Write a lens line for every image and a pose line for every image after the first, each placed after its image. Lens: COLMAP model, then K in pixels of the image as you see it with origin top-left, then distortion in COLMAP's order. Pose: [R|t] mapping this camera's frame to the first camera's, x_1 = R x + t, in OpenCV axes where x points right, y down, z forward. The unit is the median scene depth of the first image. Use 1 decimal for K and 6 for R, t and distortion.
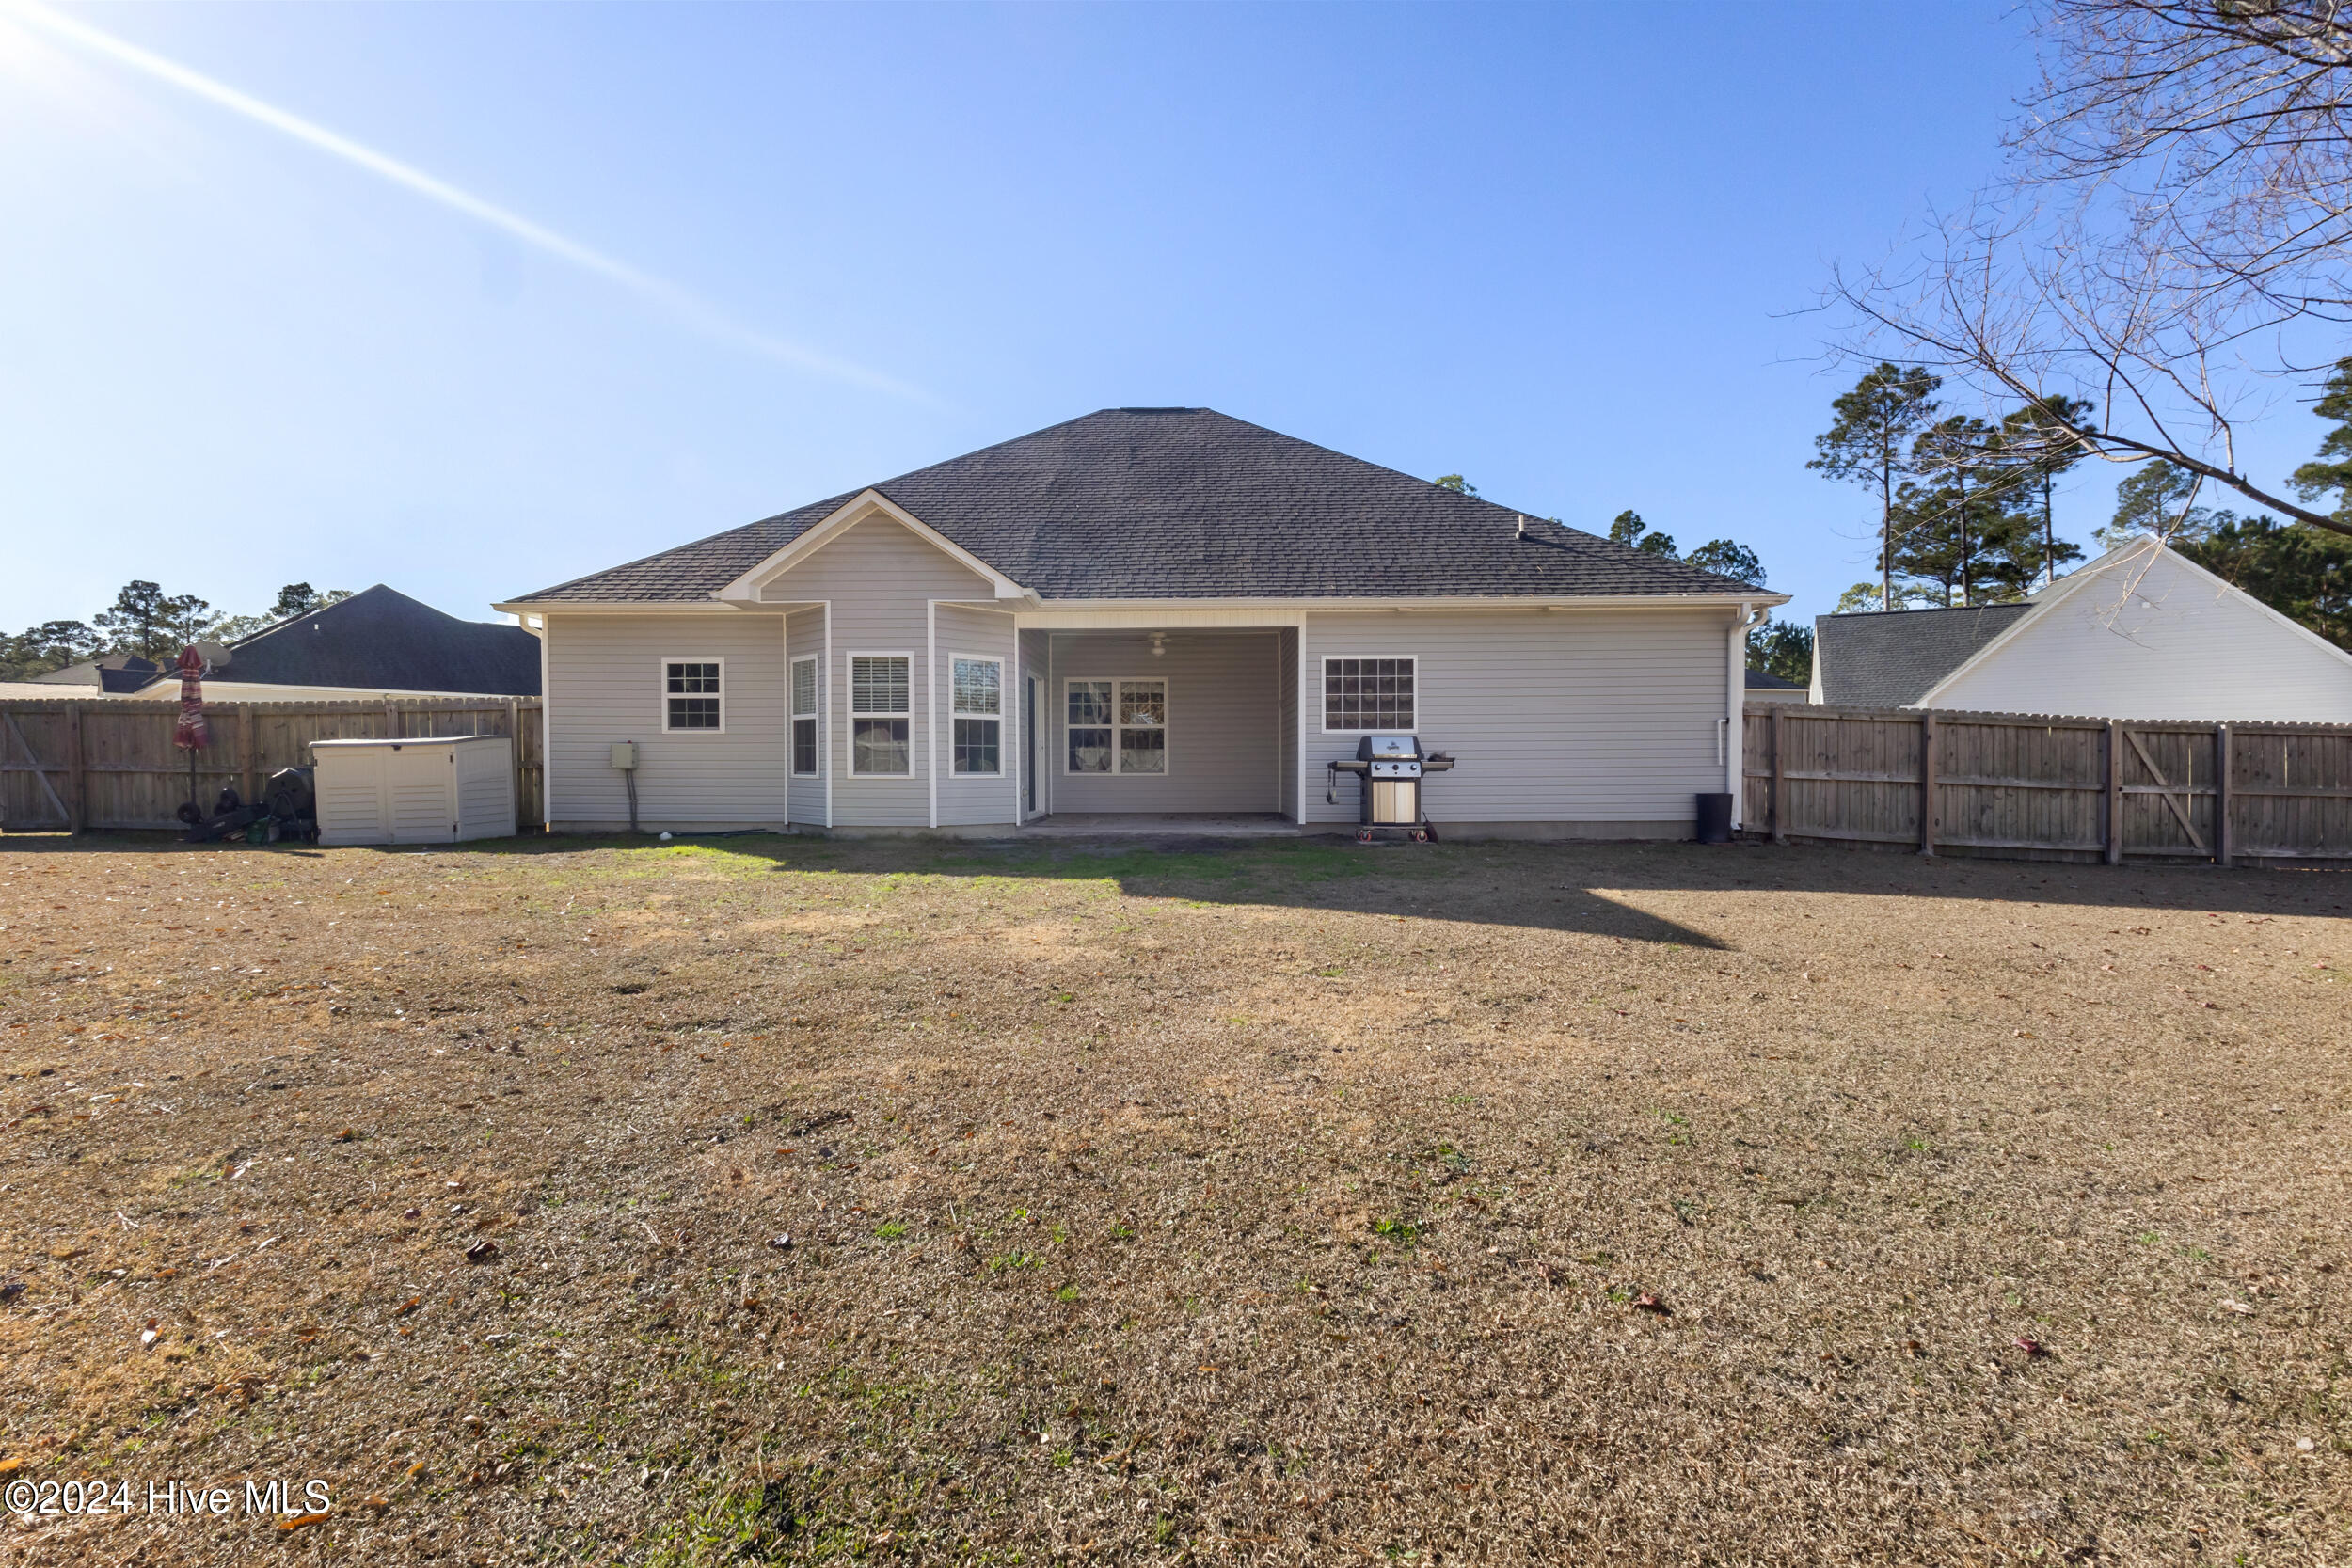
lens RADIAL K [[1090.1, 0, 1162.6], [0, 1090.1, 779.7], [0, 0, 1]] dist [0.002675, 0.000157]
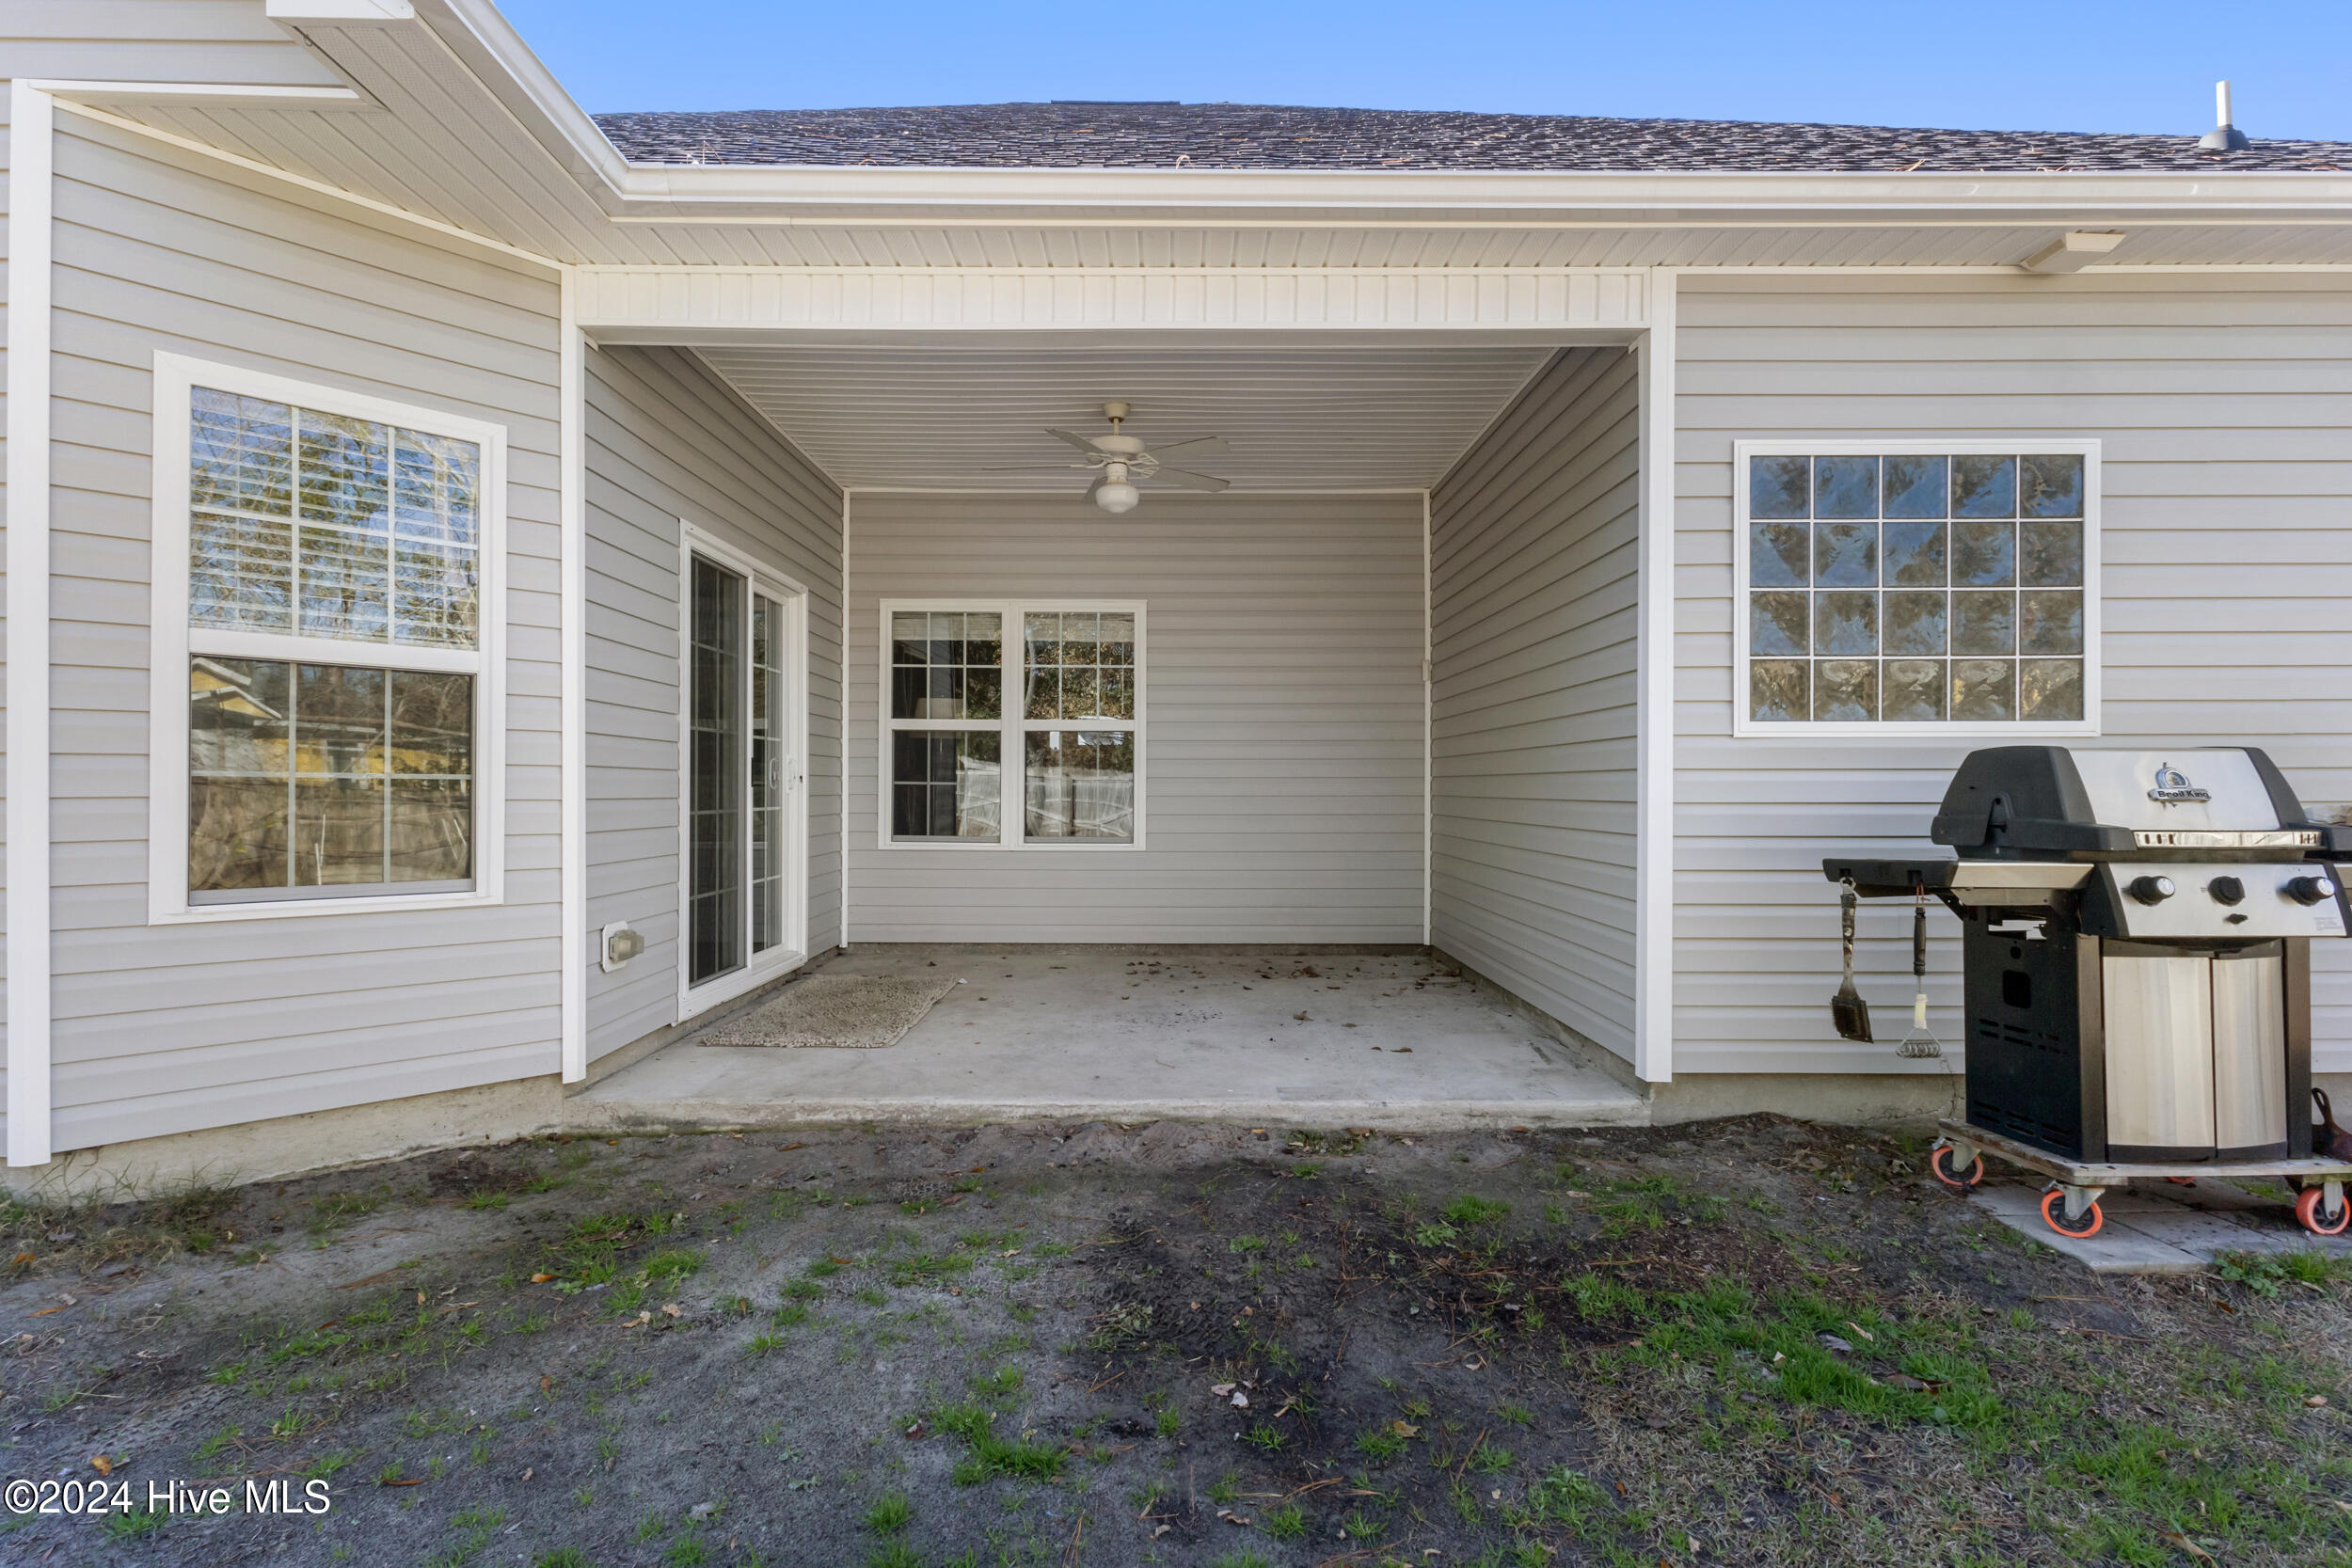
lens RADIAL K [[1090.1, 0, 1177.0], [0, 1090.1, 783.9], [0, 0, 1]] dist [0.002675, 0.000157]
pose [[0.999218, 0.005657, 0.039137, 0.001660], [-0.004911, 0.999805, -0.019114, -0.025237], [-0.039237, 0.018907, 0.999051, 0.744191]]
